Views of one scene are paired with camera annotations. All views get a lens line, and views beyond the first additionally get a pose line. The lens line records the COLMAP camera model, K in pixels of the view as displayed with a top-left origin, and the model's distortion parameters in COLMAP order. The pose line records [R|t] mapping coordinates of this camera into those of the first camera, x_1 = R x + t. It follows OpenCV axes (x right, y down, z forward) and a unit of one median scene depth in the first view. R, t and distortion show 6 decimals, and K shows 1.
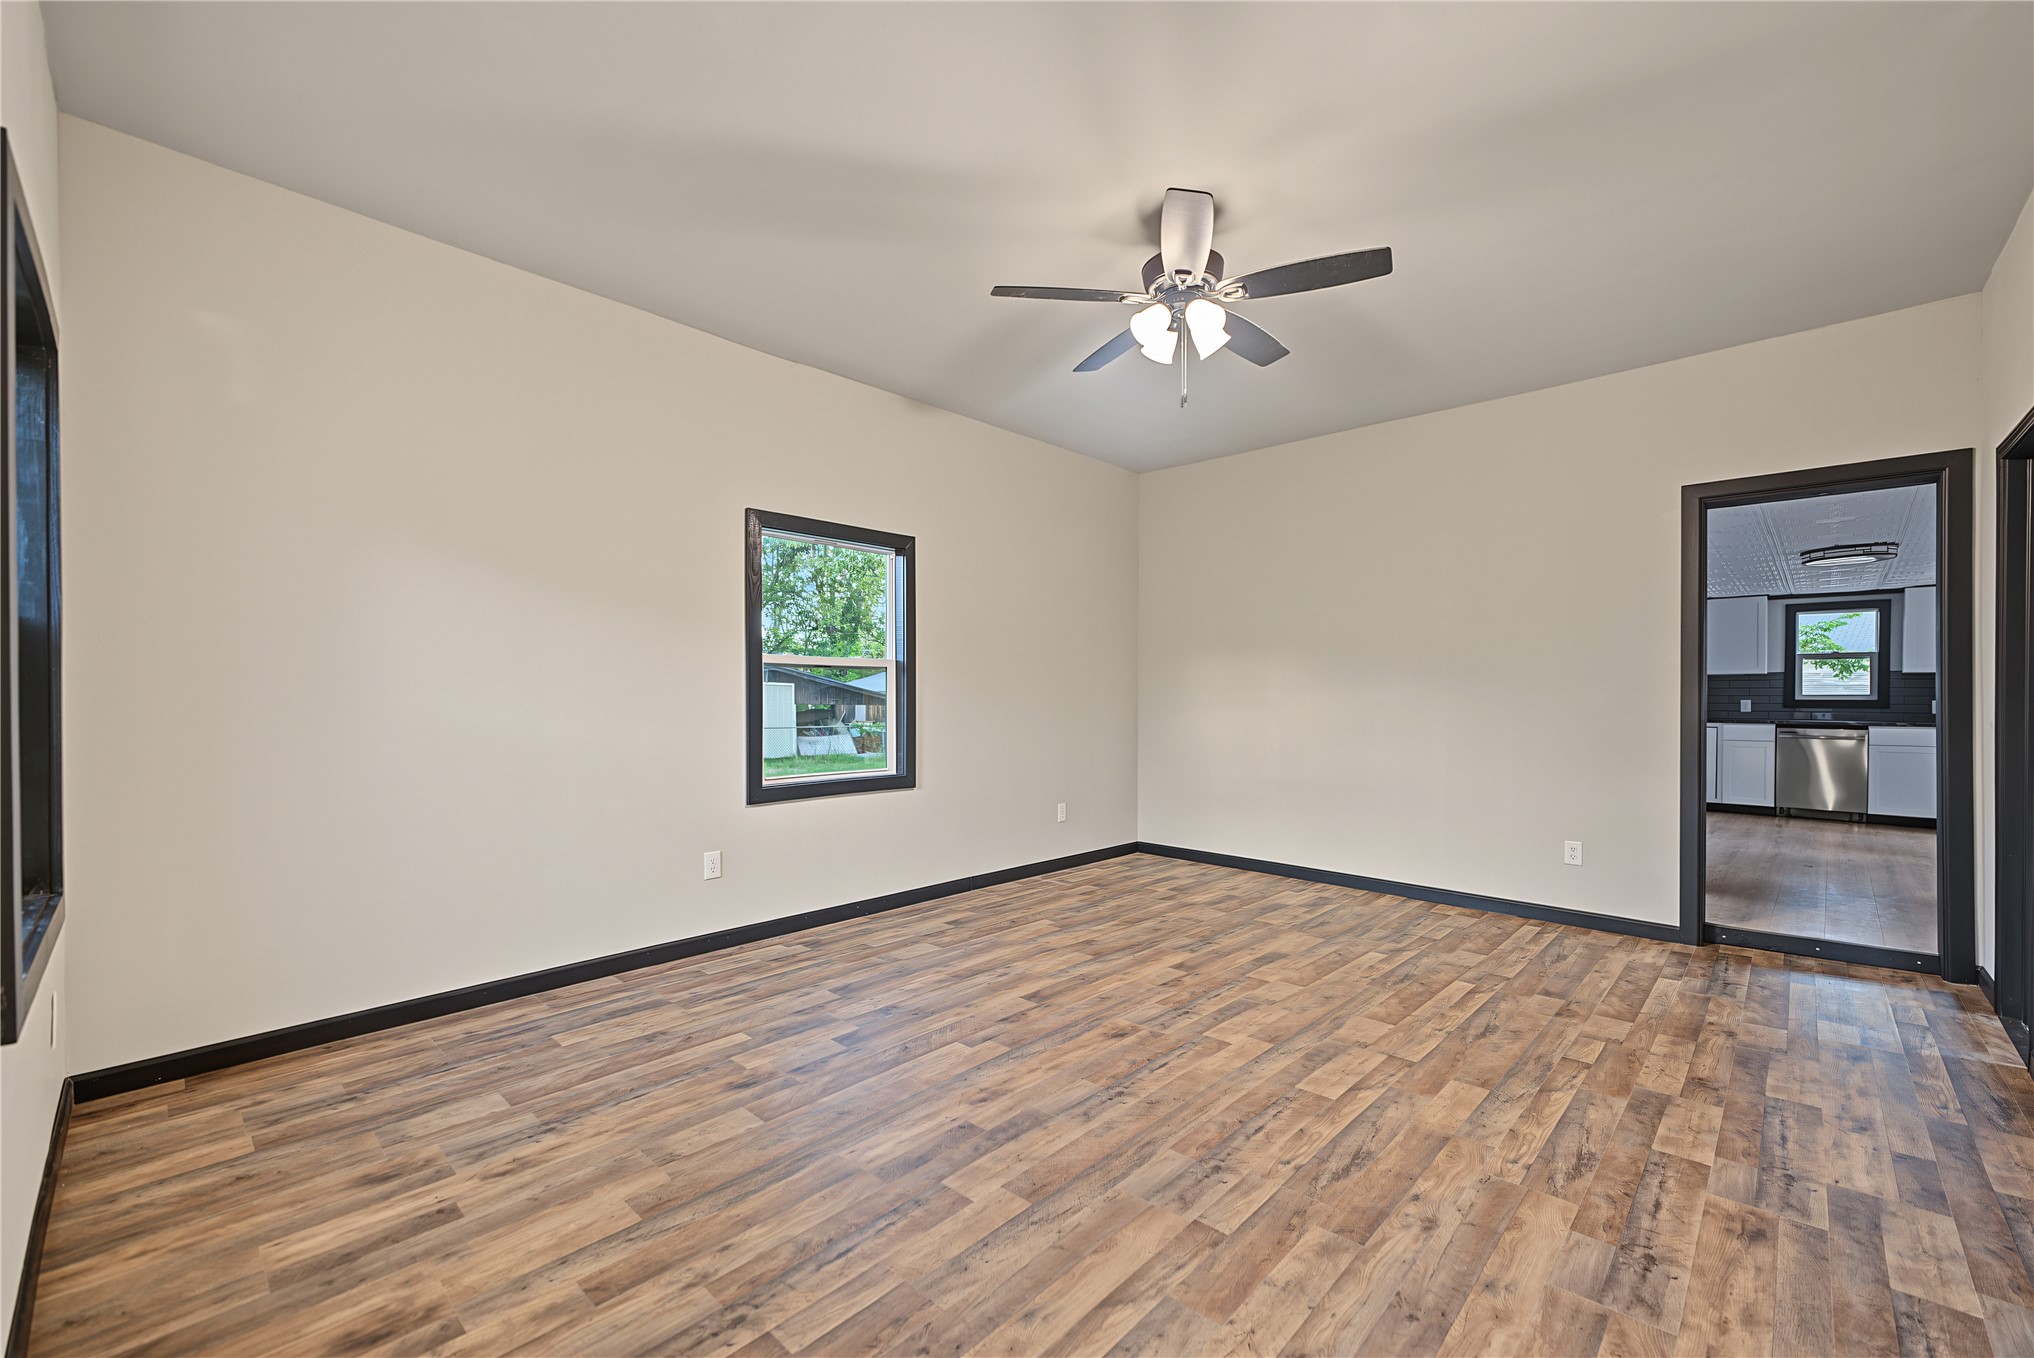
lens RADIAL K [[836.5, 0, 1024.7], [0, 836.5, 689.5], [0, 0, 1]] dist [-0.001433, -0.000078]
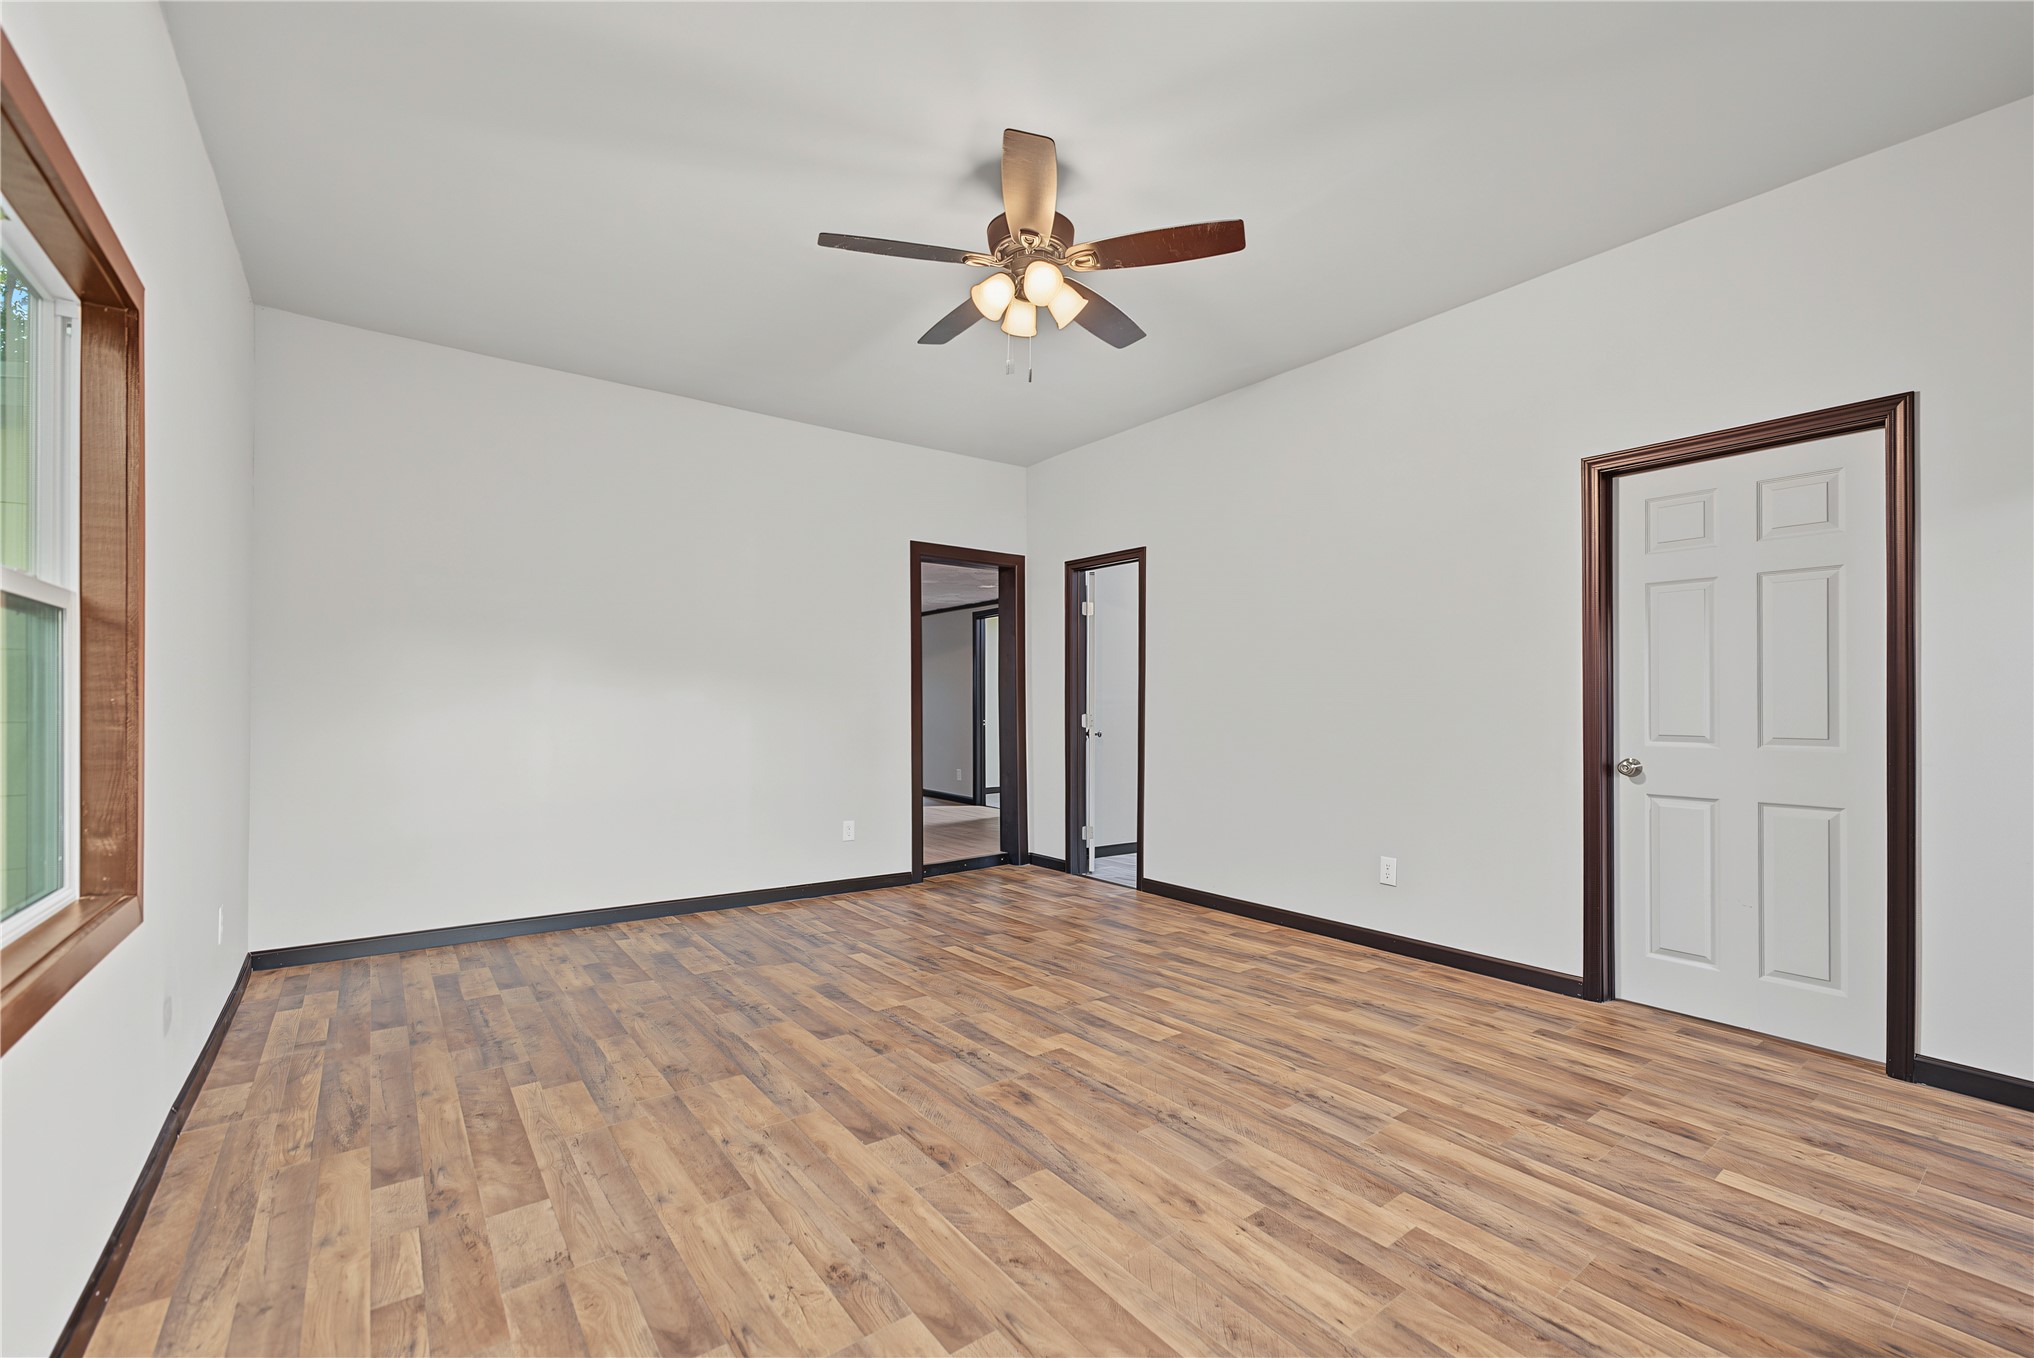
lens RADIAL K [[836.5, 0, 1033.6], [0, 836.5, 683.0], [0, 0, 1]] dist [-0.001433, -0.000078]
pose [[0.179722, 0.020312, 0.983508, -0.683754], [-0.009925, 0.999773, -0.018835, 0.011242], [-0.983667, -0.006376, 0.179883, 0.794983]]
